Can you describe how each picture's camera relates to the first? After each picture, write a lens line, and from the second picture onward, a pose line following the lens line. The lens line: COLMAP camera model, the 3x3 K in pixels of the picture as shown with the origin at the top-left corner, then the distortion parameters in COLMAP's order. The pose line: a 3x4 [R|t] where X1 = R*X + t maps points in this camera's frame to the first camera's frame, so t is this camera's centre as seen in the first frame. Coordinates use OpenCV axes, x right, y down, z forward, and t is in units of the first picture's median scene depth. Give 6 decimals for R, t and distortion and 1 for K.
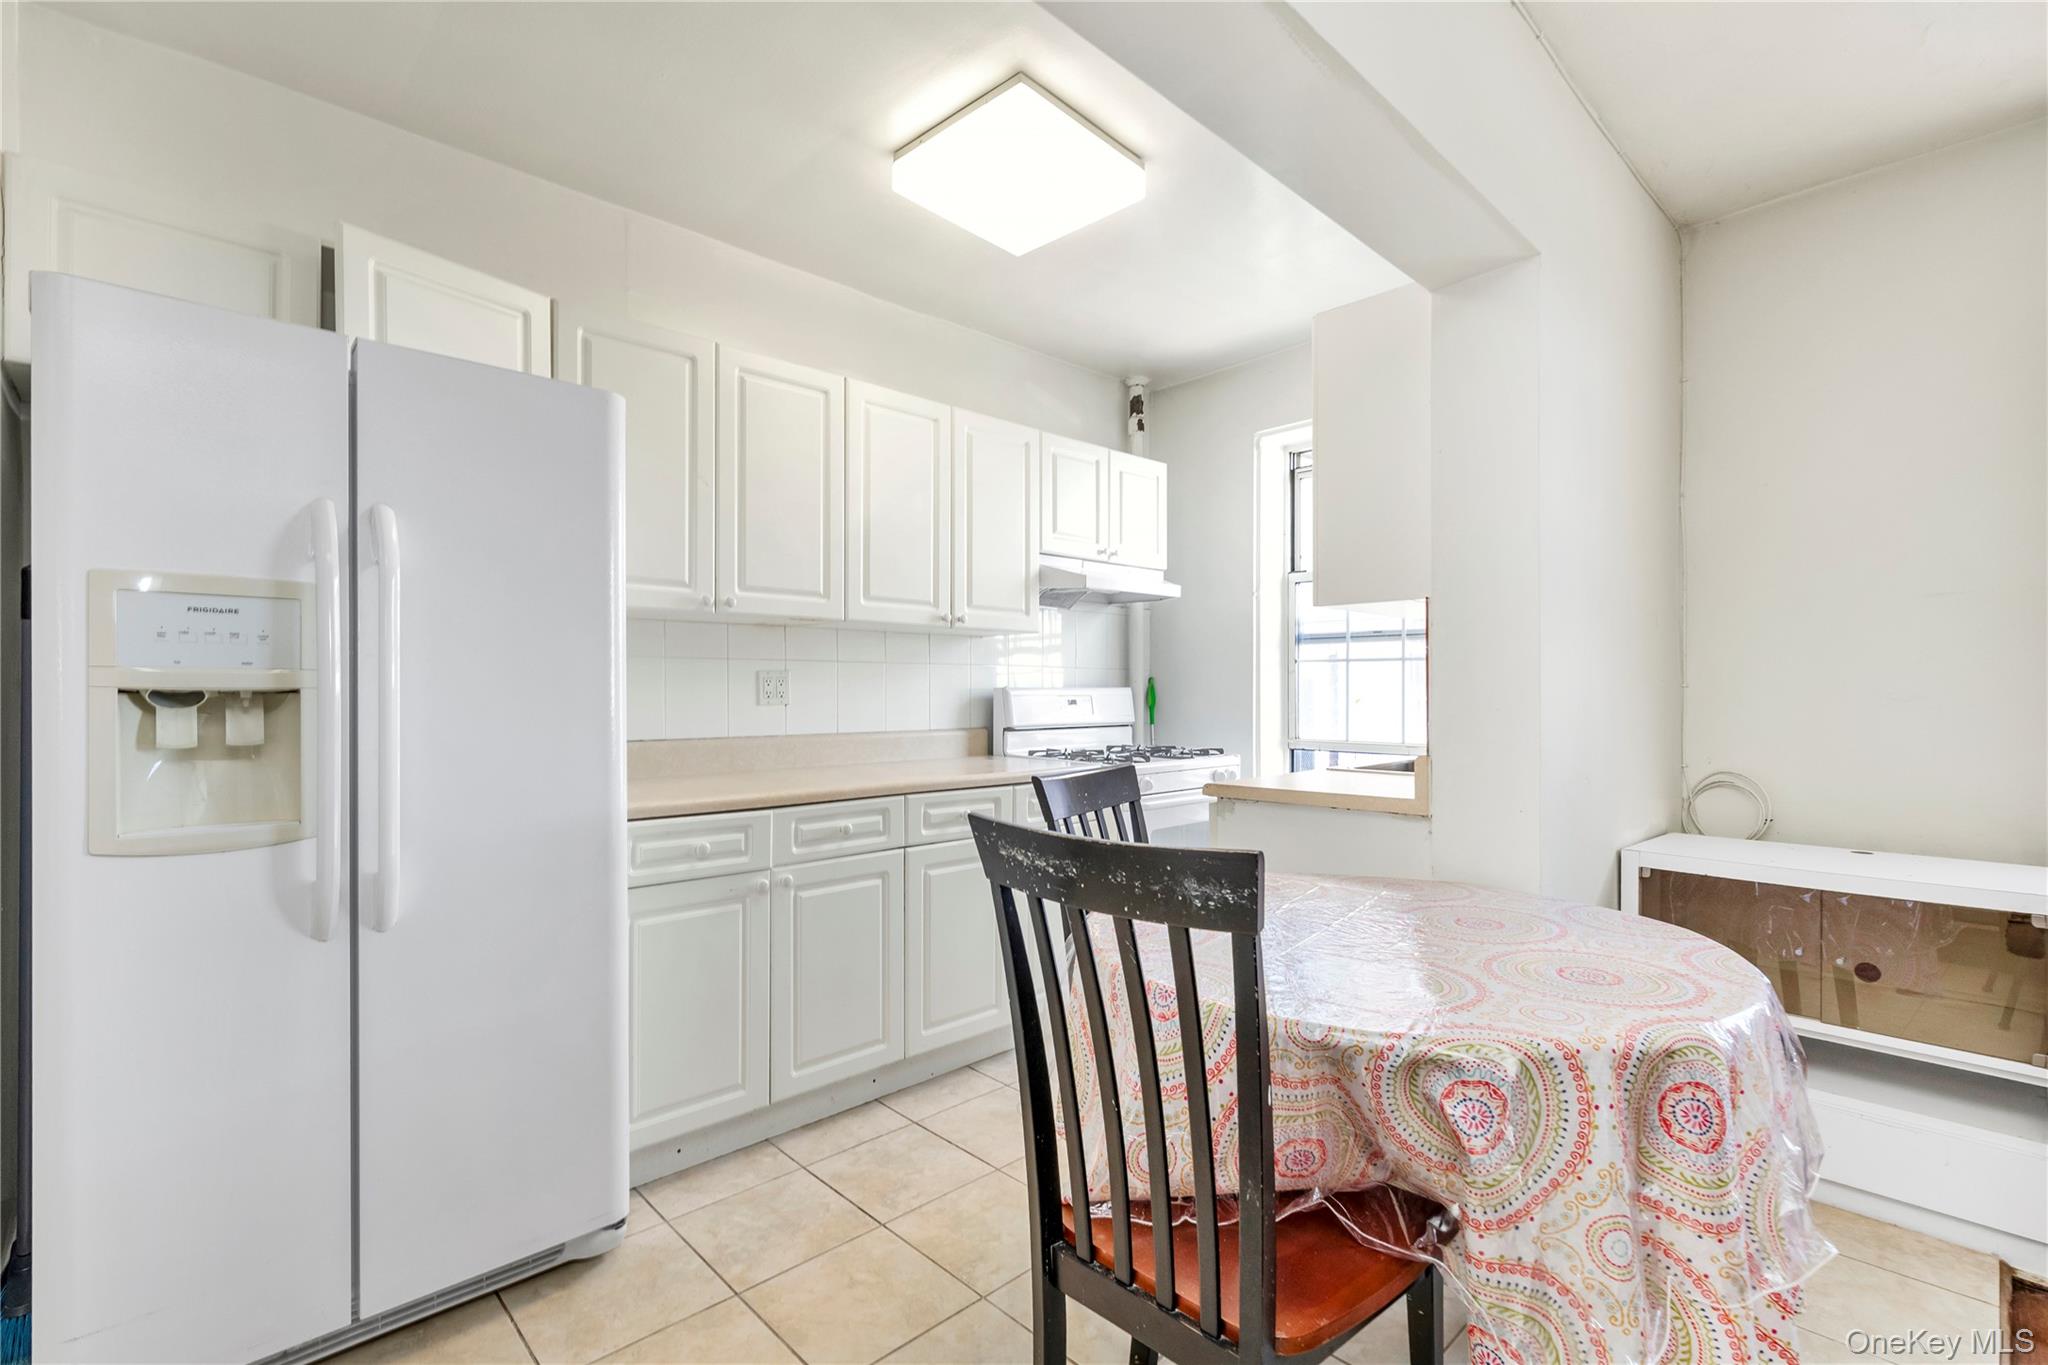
lens RADIAL K [[925.1, 0, 1029.0], [0, 925.1, 687.1], [0, 0, 1]] dist [0.001186, 0.000243]
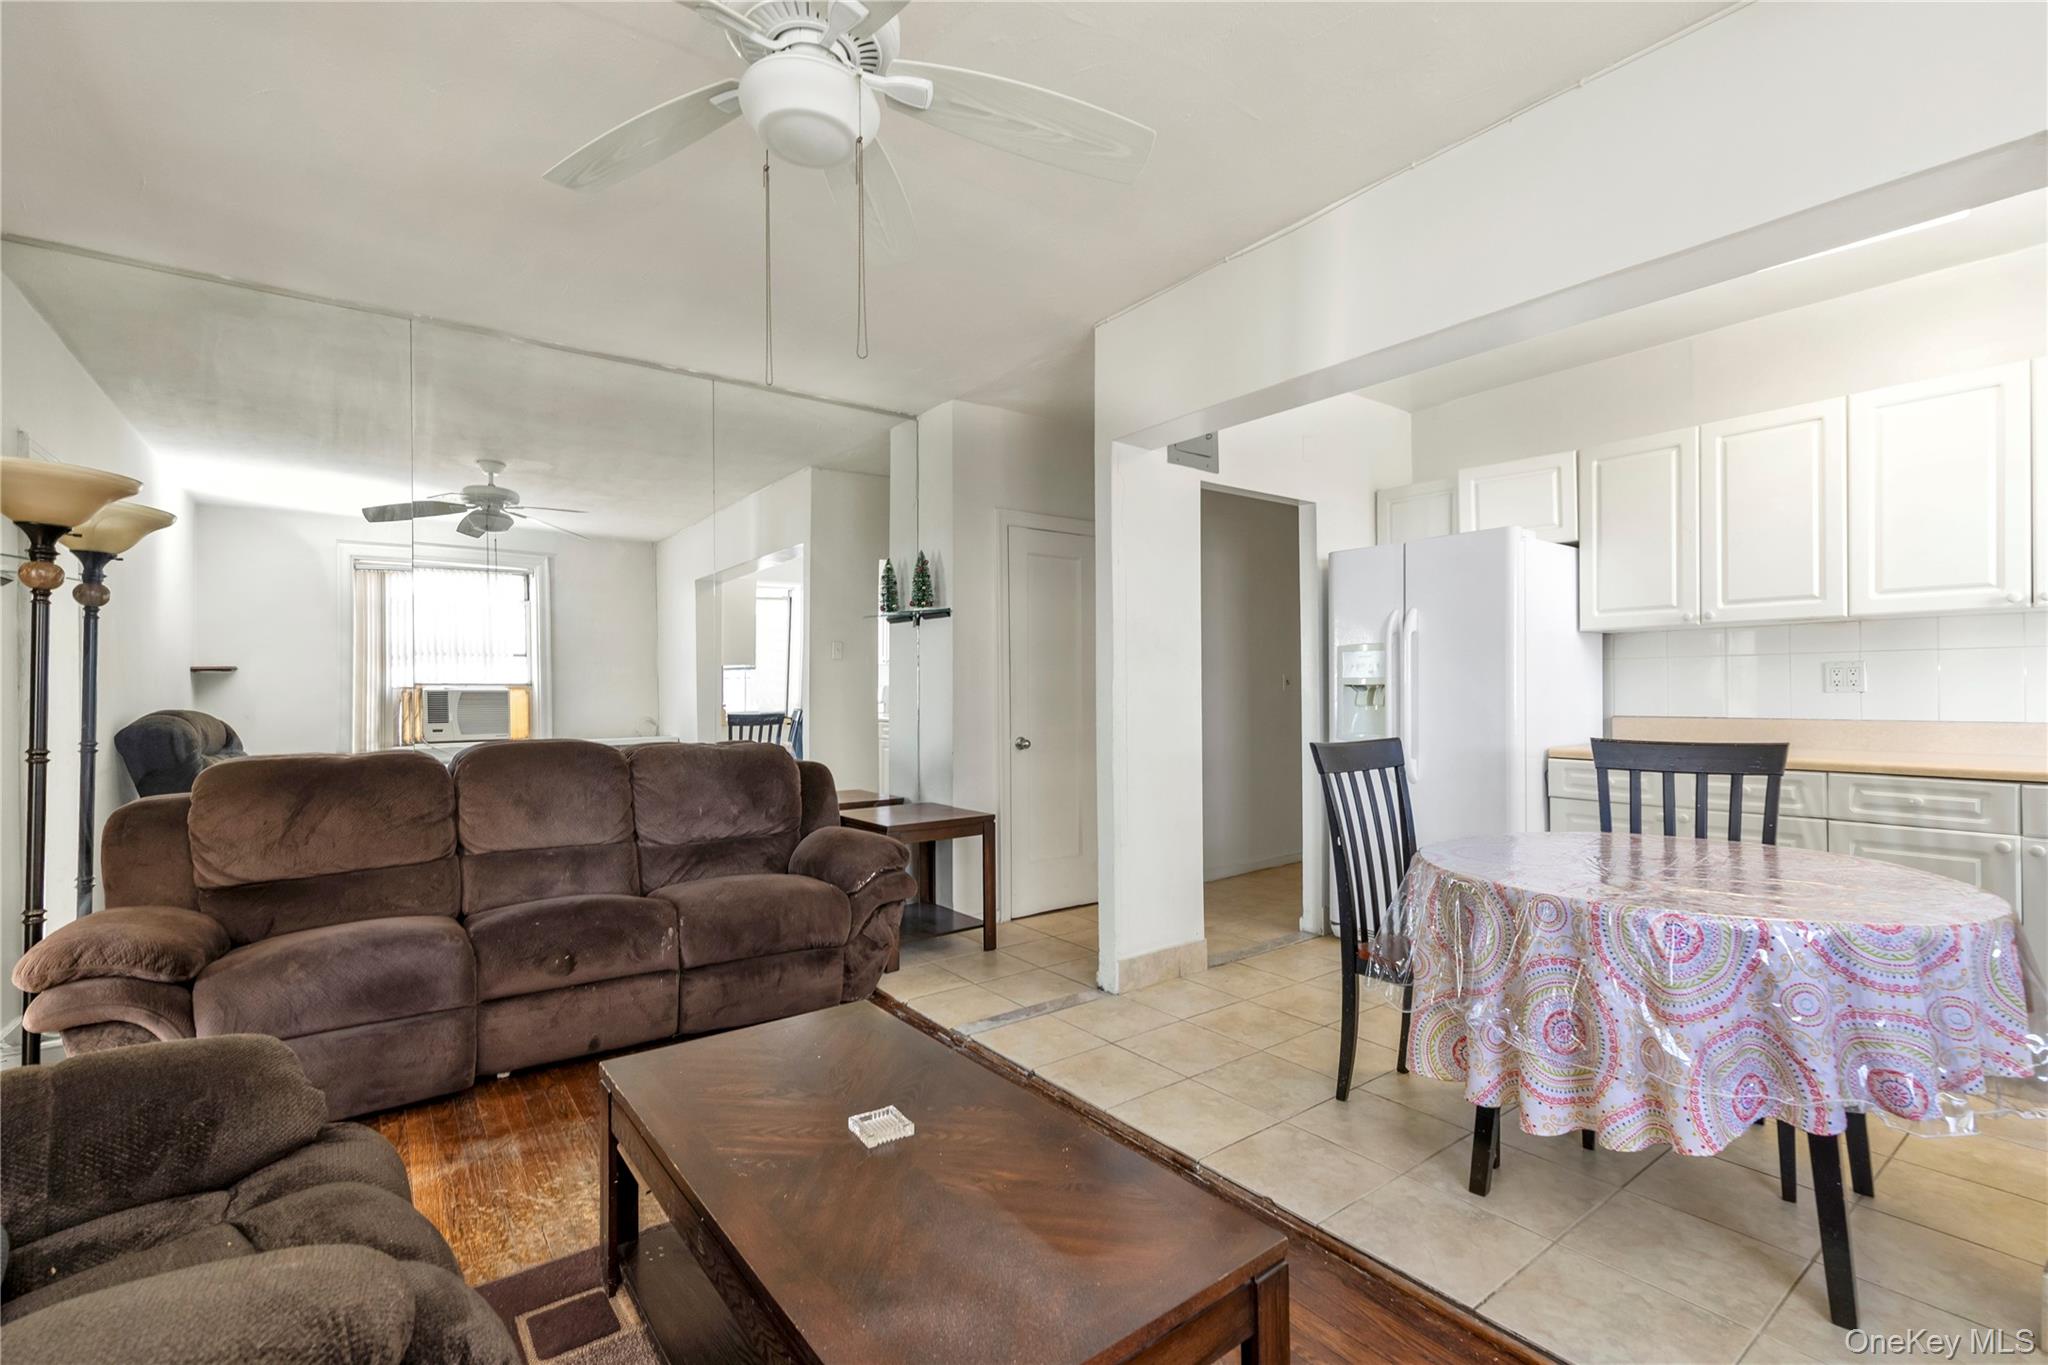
lens RADIAL K [[901.2, 0, 1004.5], [0, 901.2, 687.8], [0, 0, 1]] dist [0.000847, 0.000025]
pose [[-0.136892, 0.000051, -0.990586, 1.128670], [0.013478, 0.999908, -0.001811, 0.001814], [0.990494, -0.013599, -0.136880, 0.165468]]
